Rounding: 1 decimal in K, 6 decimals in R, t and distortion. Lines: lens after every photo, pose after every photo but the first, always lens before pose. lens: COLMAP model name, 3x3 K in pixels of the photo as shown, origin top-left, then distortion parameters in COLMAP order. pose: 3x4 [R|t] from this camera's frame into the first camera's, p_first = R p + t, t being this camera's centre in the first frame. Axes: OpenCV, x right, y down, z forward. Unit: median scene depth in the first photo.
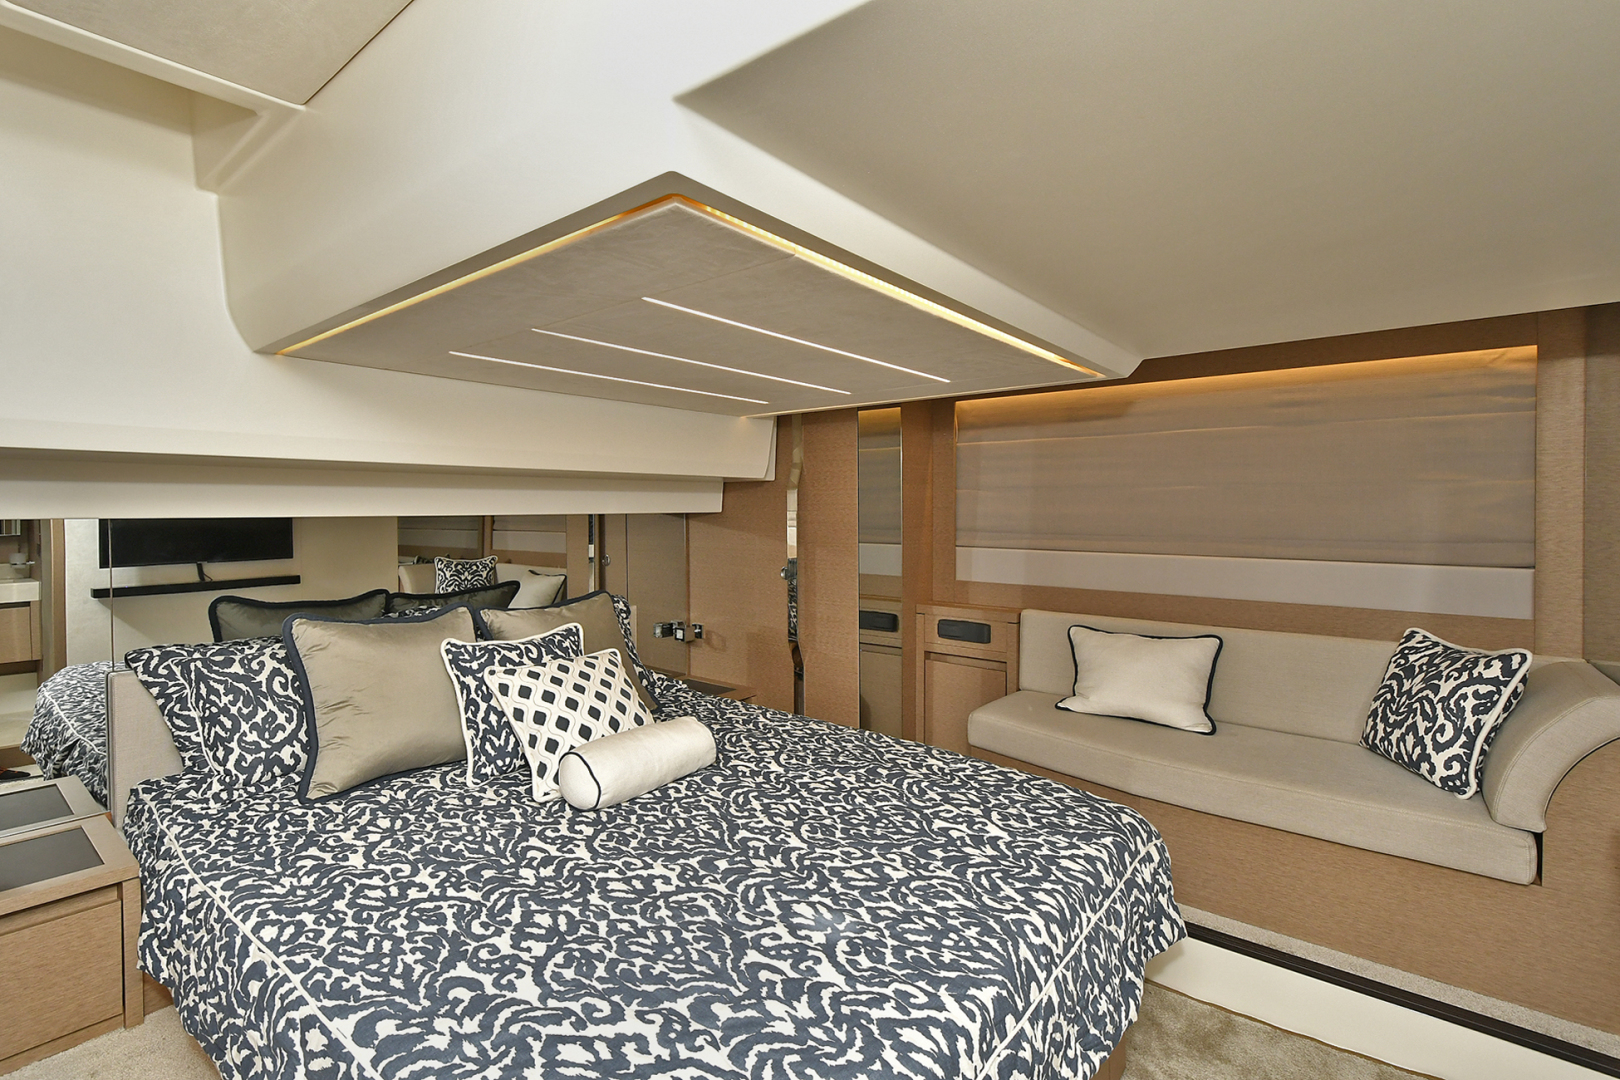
lens RADIAL K [[731.1, 0, 812.7], [0, 731.1, 523.7], [0, 0, 1]] dist [0.007542, -0.006190]
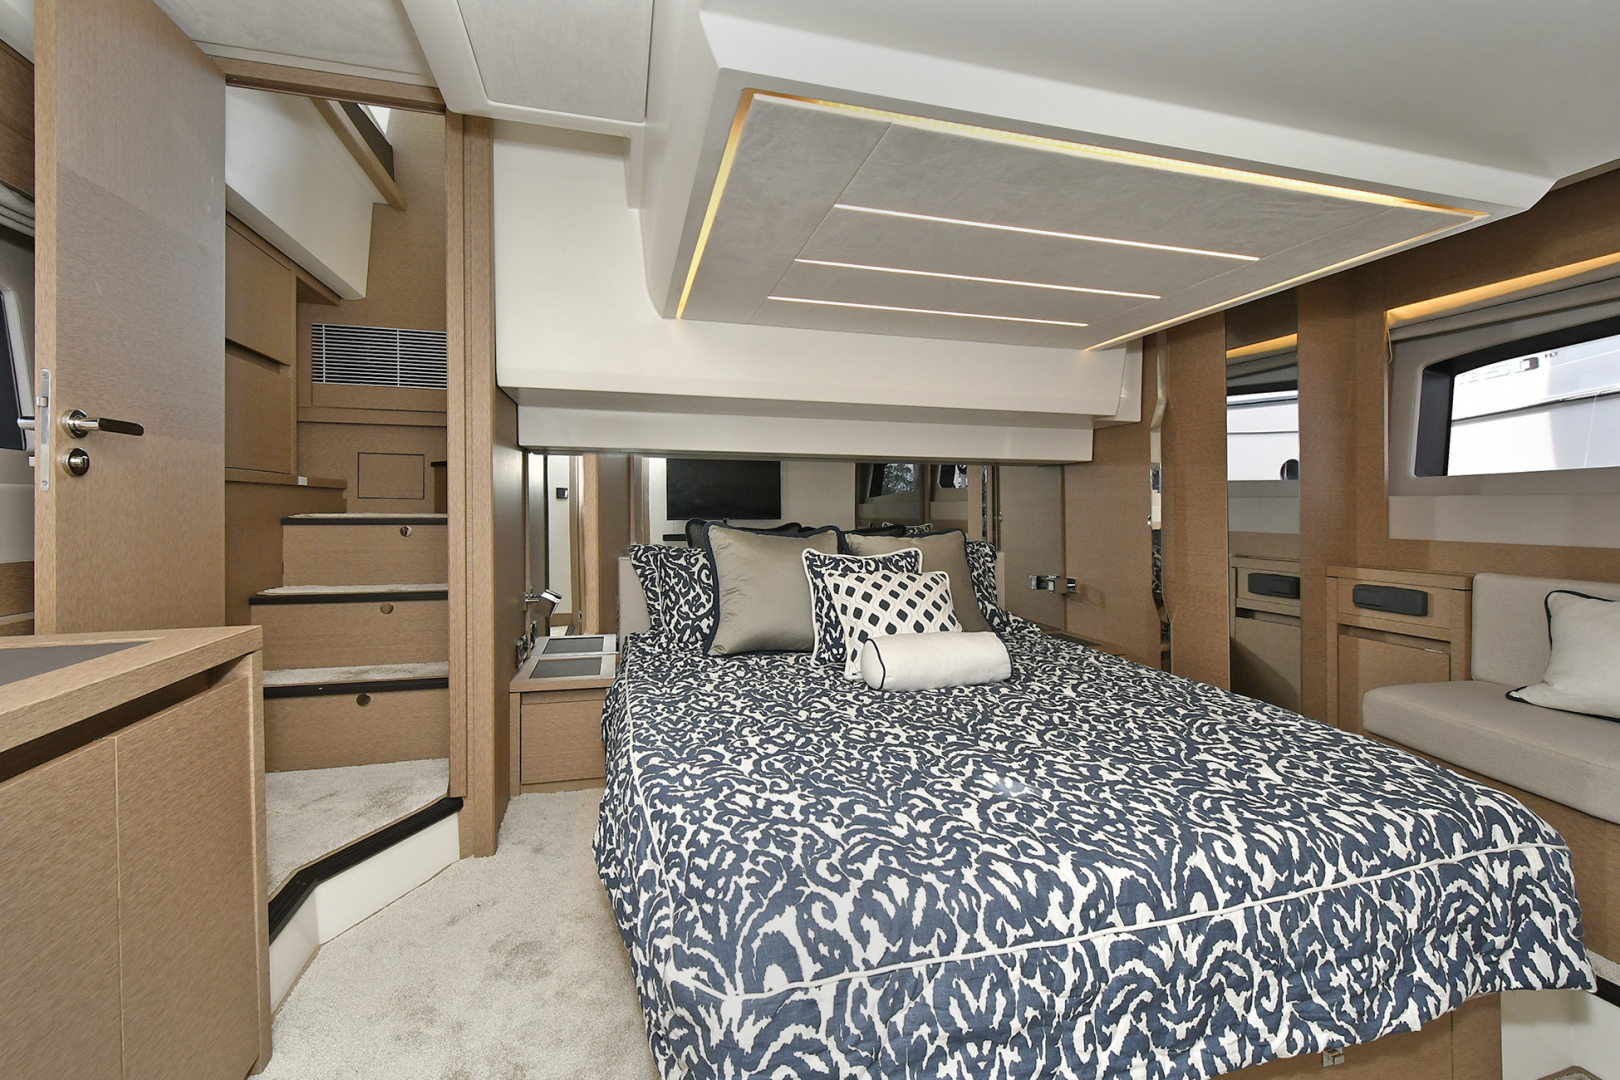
lens RADIAL K [[731.1, 0, 835.5], [0, 731.1, 514.1], [0, 0, 1]] dist [0.007542, -0.006190]
pose [[0.827267, 0.019396, -0.561475, 0.292212], [-0.021761, 0.999760, 0.002474, 0.124078], [0.561388, 0.010172, 0.827490, 0.017502]]
